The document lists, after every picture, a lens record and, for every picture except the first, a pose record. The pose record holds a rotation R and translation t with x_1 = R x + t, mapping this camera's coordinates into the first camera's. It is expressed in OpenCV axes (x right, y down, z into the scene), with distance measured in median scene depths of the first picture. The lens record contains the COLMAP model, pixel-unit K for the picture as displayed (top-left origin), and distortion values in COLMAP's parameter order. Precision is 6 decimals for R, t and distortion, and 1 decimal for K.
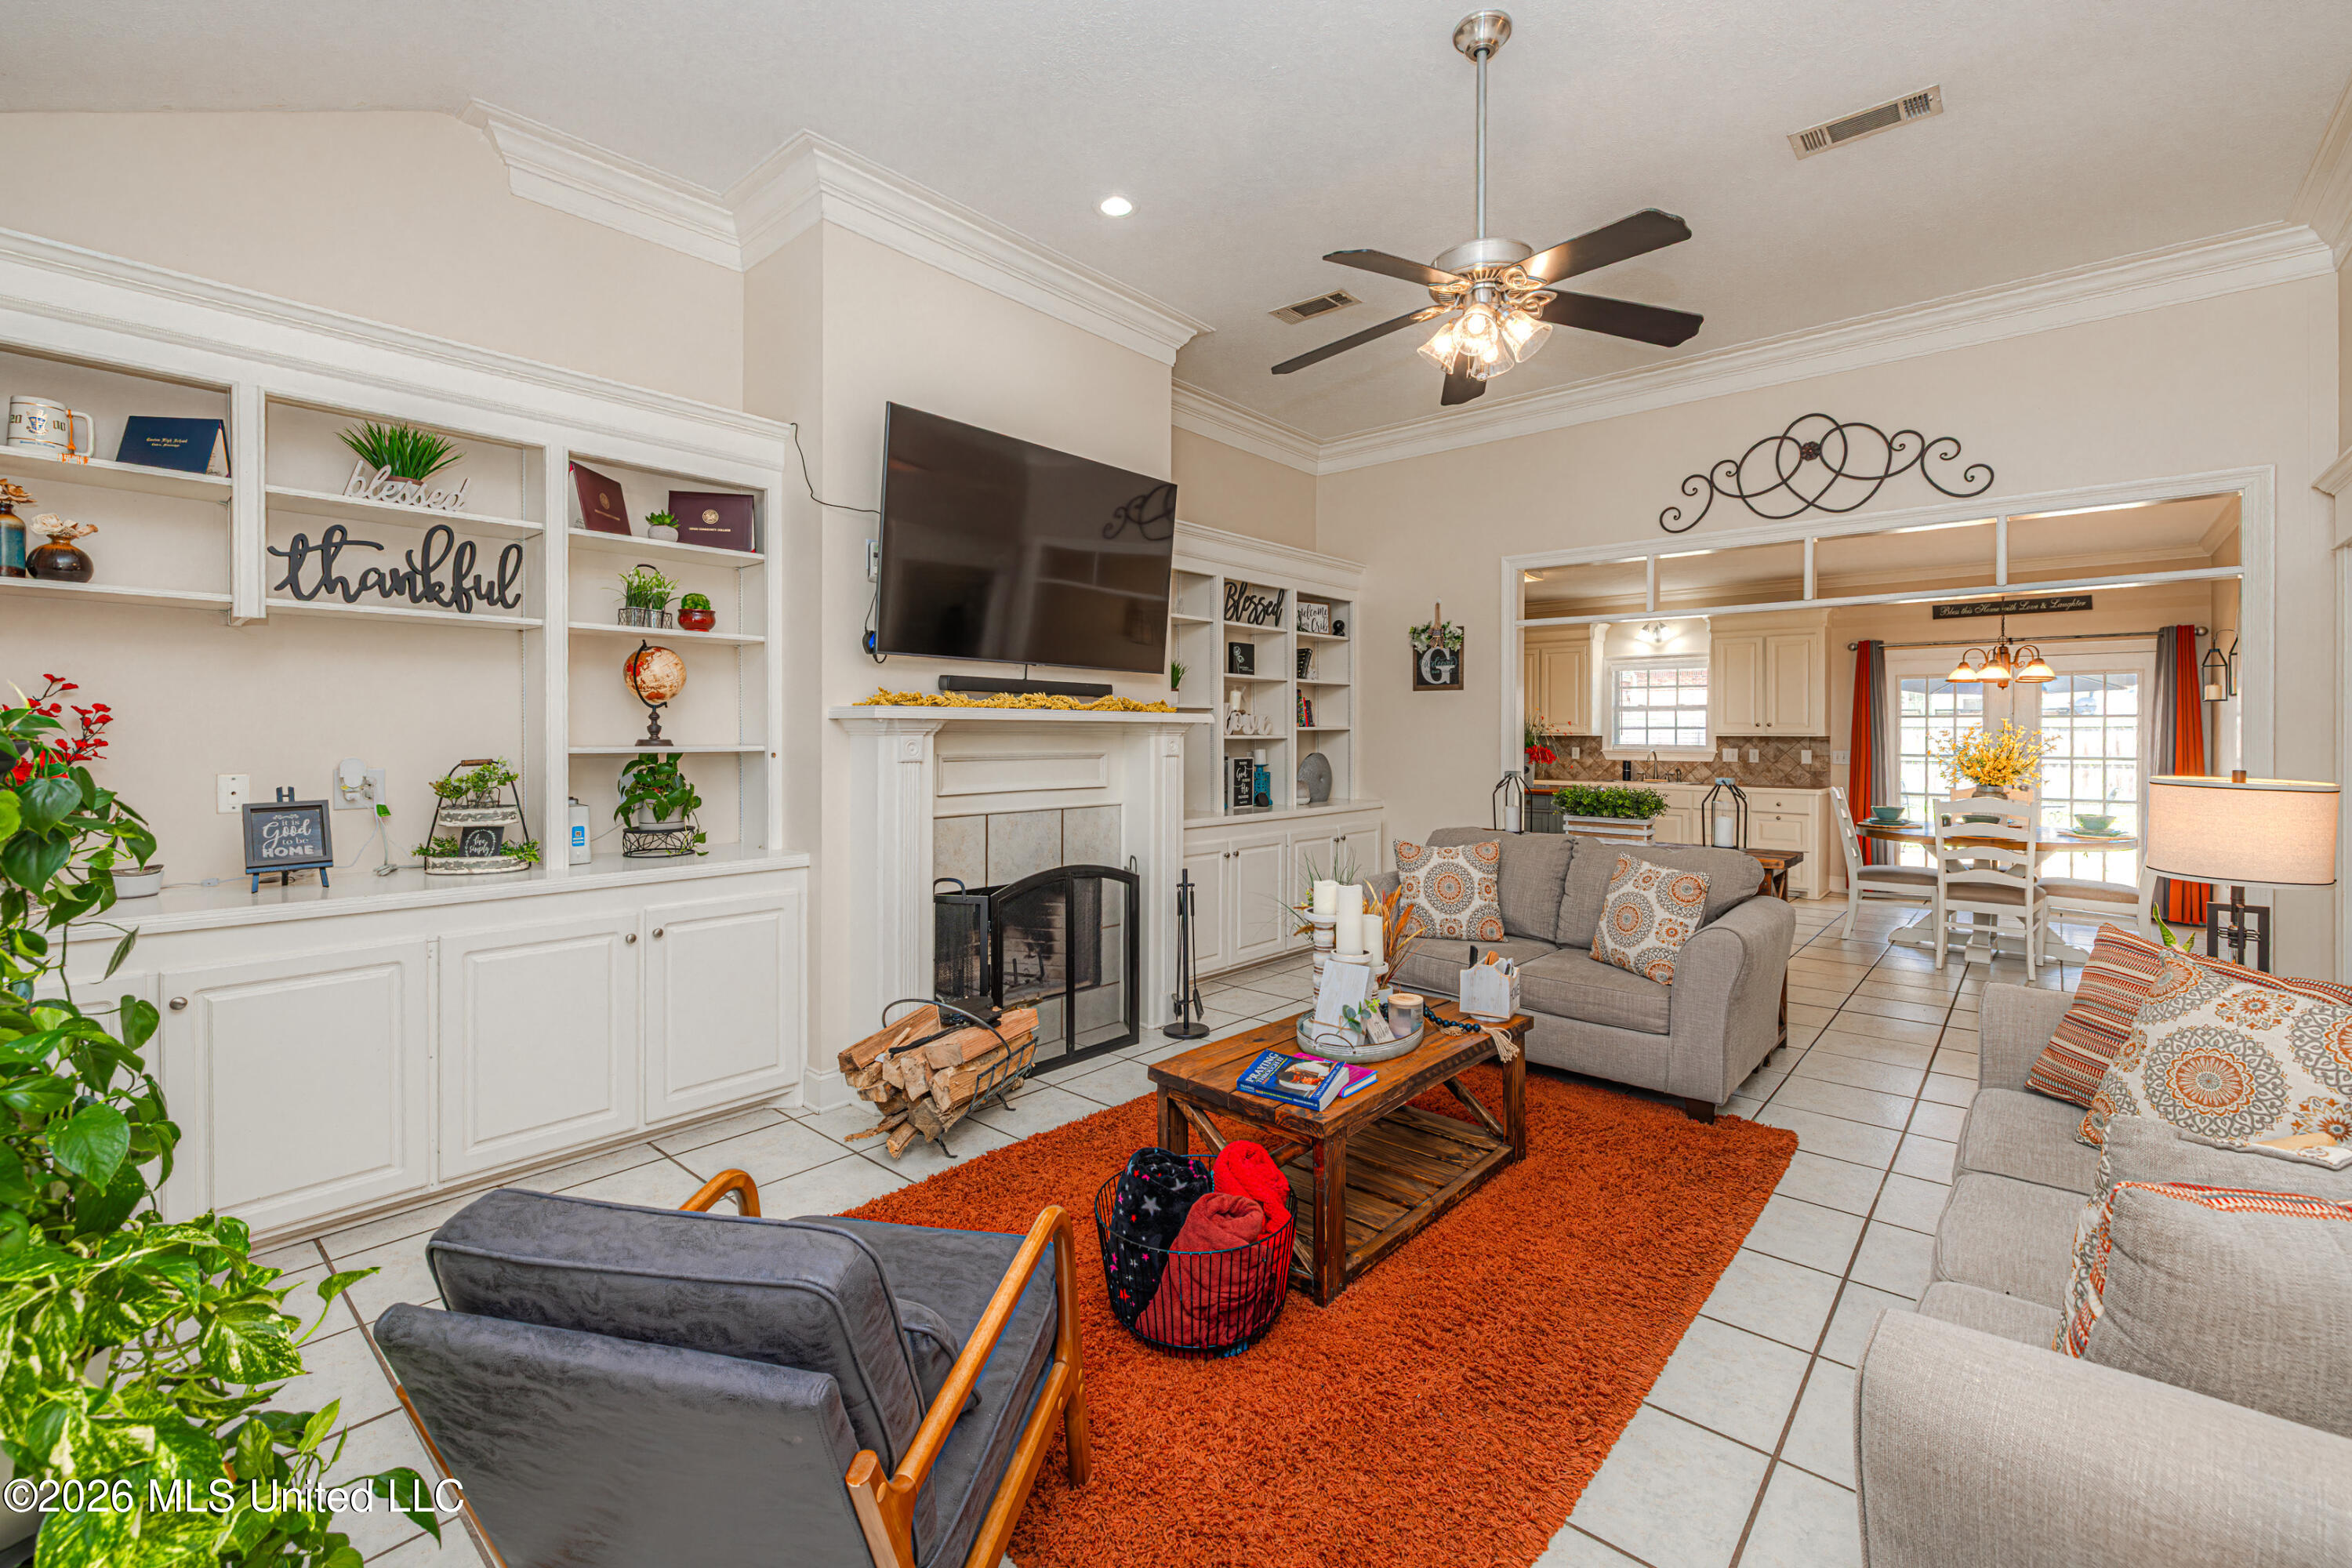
lens RADIAL K [[1009.5, 0, 1179.1], [0, 1009.5, 731.8], [0, 0, 1]] dist [-0.001416, -0.000142]
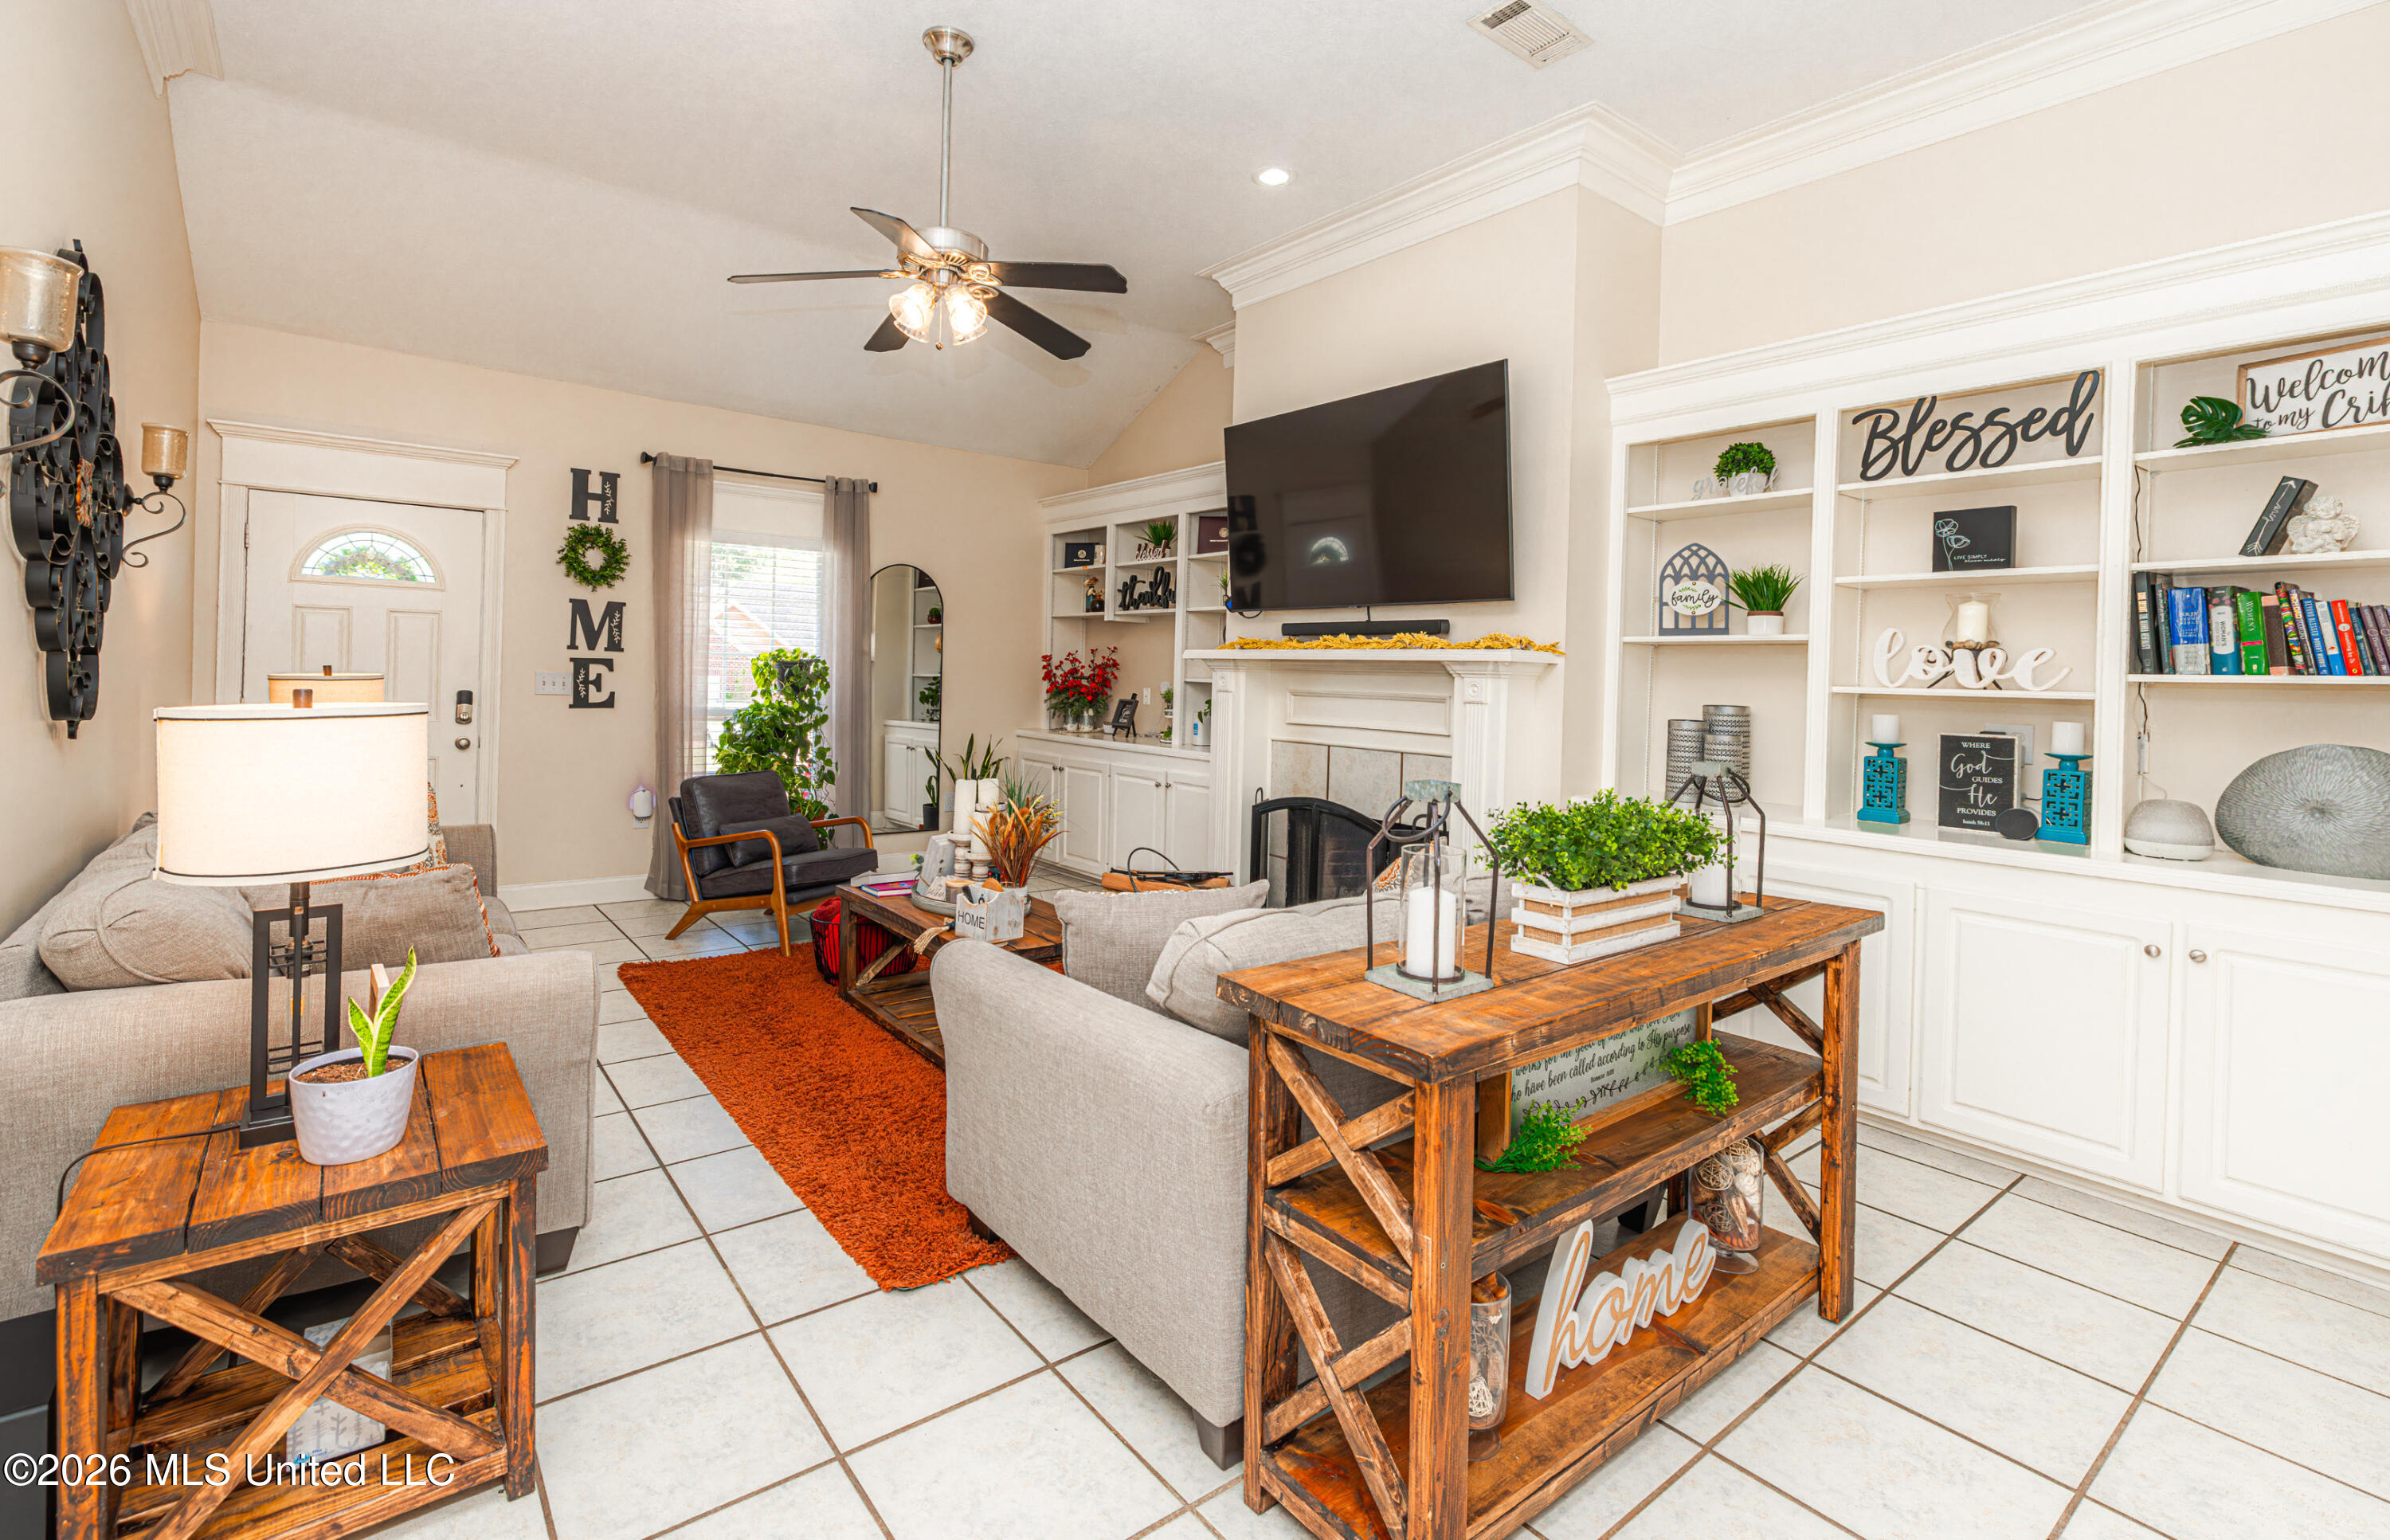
lens RADIAL K [[1059.5, 0, 1148.2], [0, 1059.5, 680.0], [0, 0, 1]] dist [0.001792, -0.000014]
pose [[-0.196580, -0.000916, -0.980487, 1.057943], [-0.025095, 0.999677, 0.004097, 0.010728], [0.980167, 0.025410, -0.196540, 1.103763]]
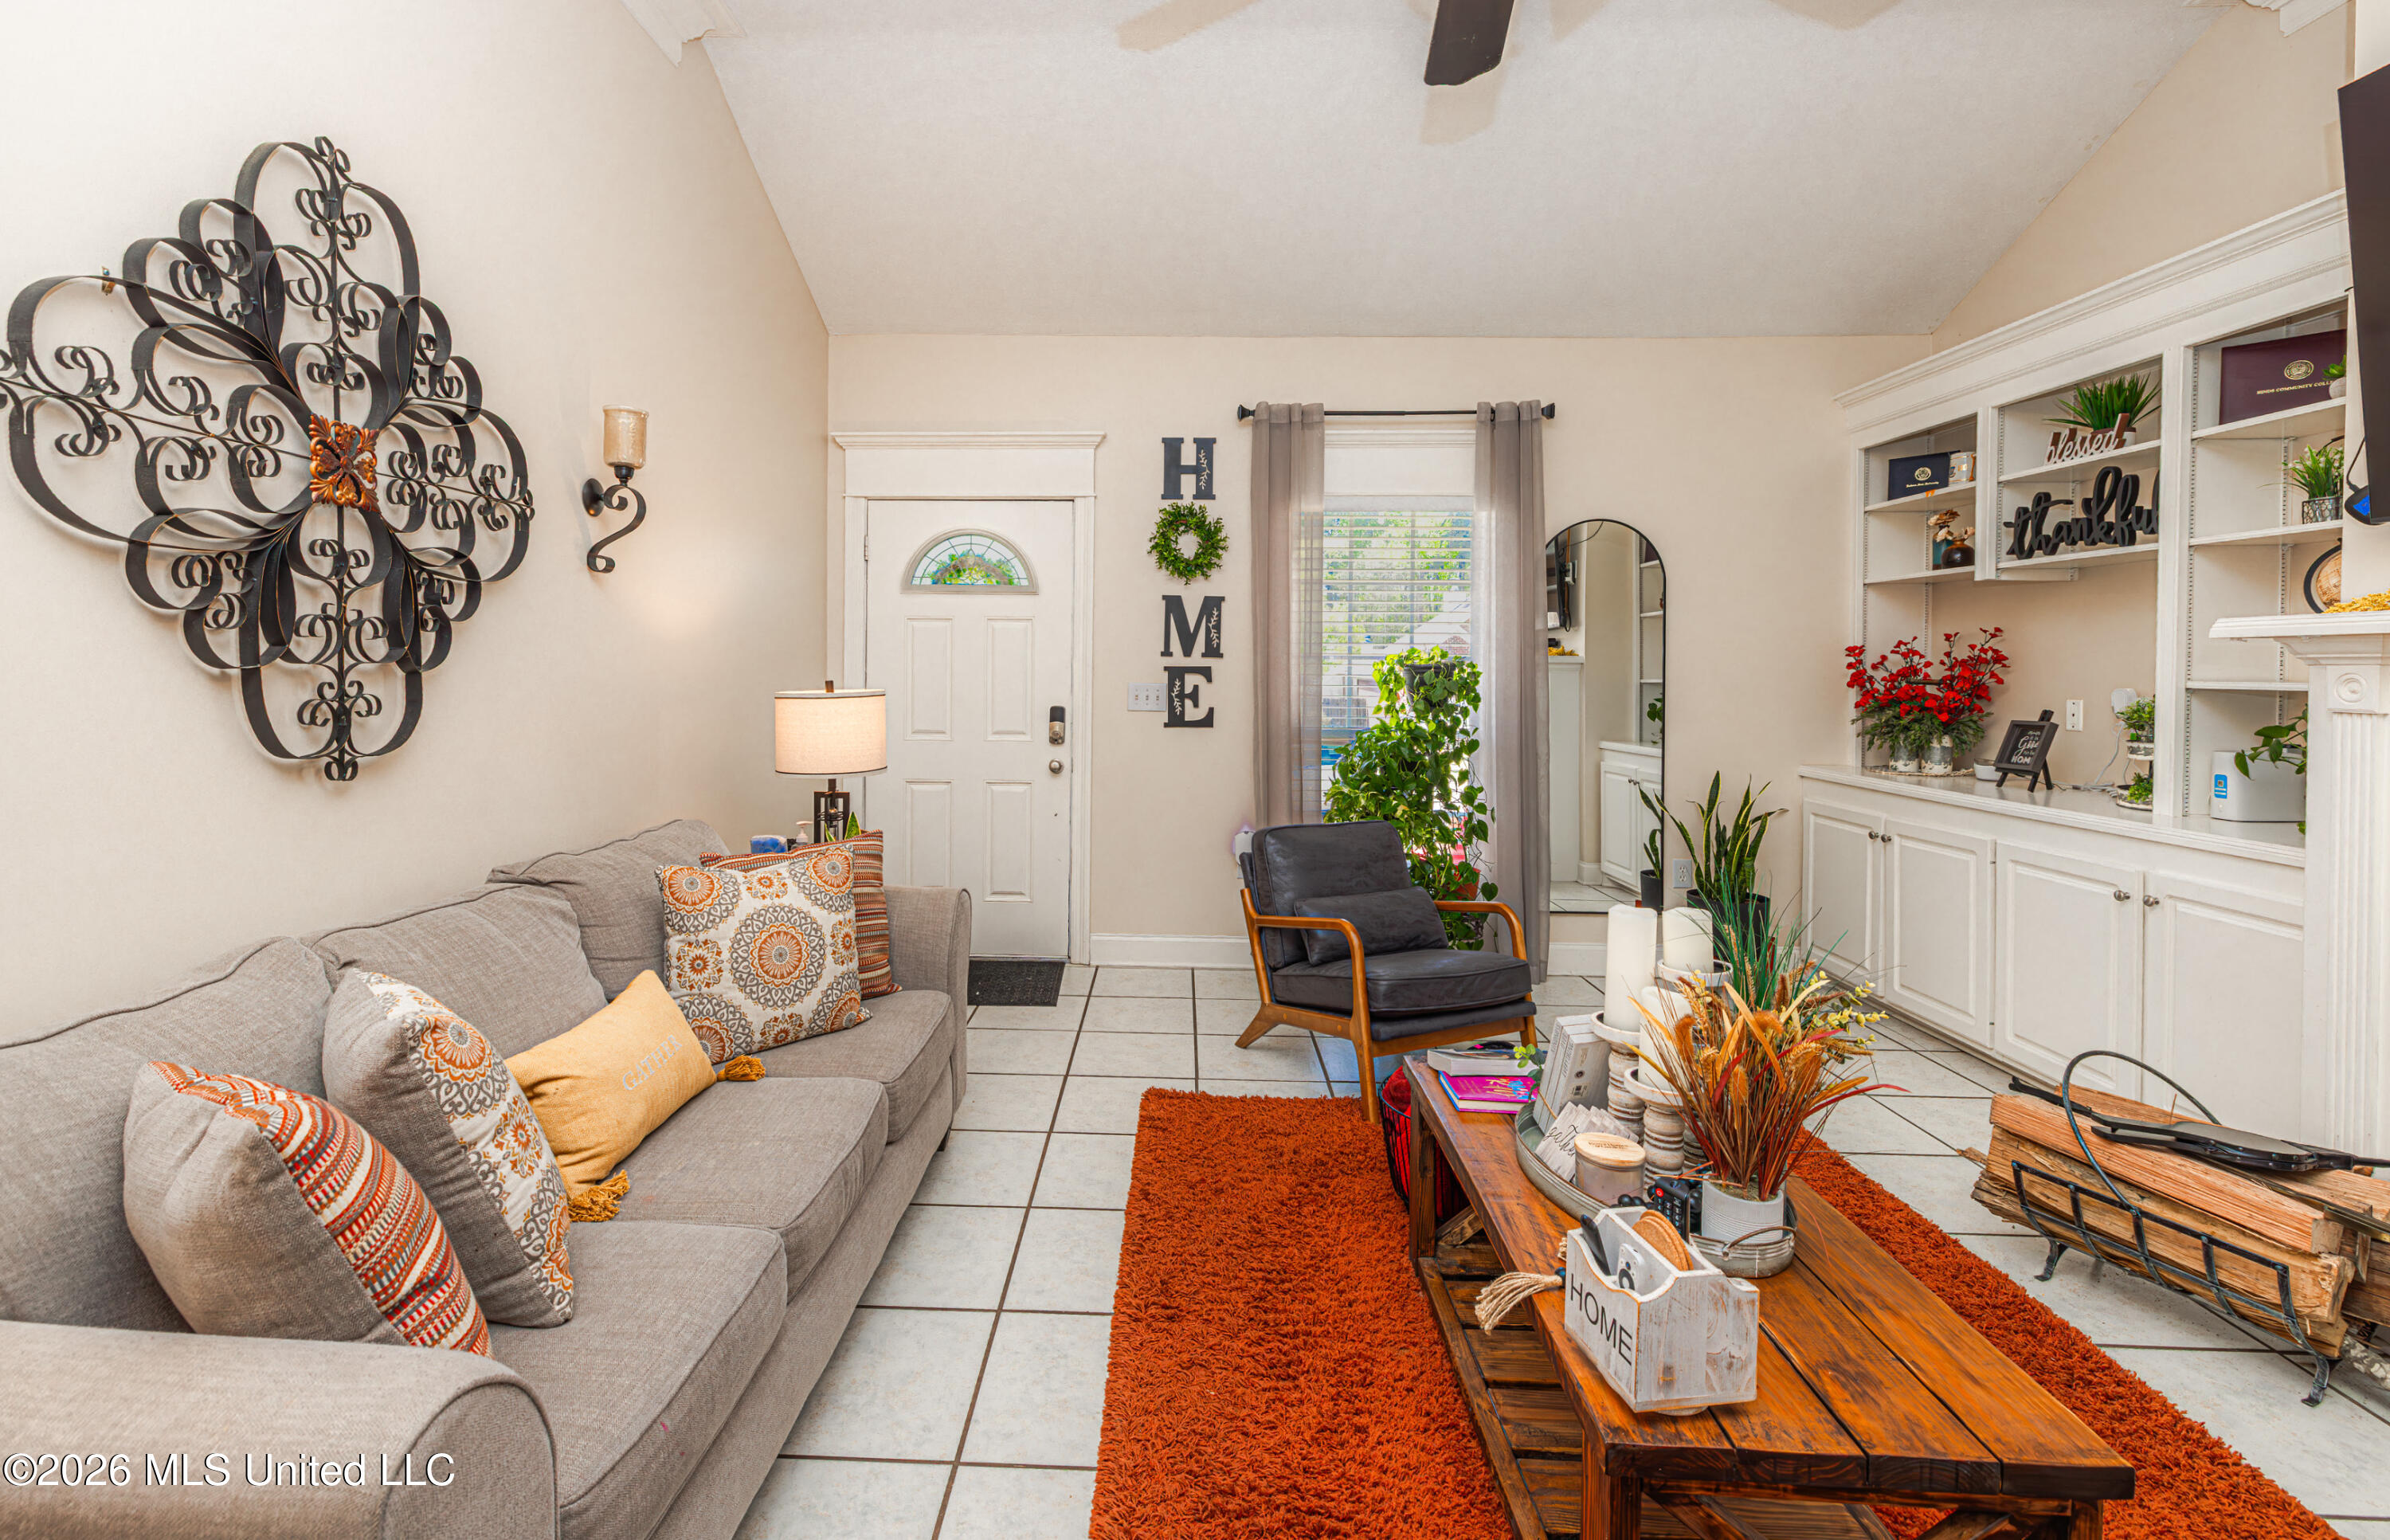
lens RADIAL K [[1059.5, 0, 1148.2], [0, 1059.5, 680.0], [0, 0, 1]] dist [0.001792, -0.000014]
pose [[-0.776509, 0.000233, -0.630106, 0.580821], [-0.007100, 0.999933, 0.009119, 0.010487], [0.630066, 0.011554, -0.776456, 0.970485]]
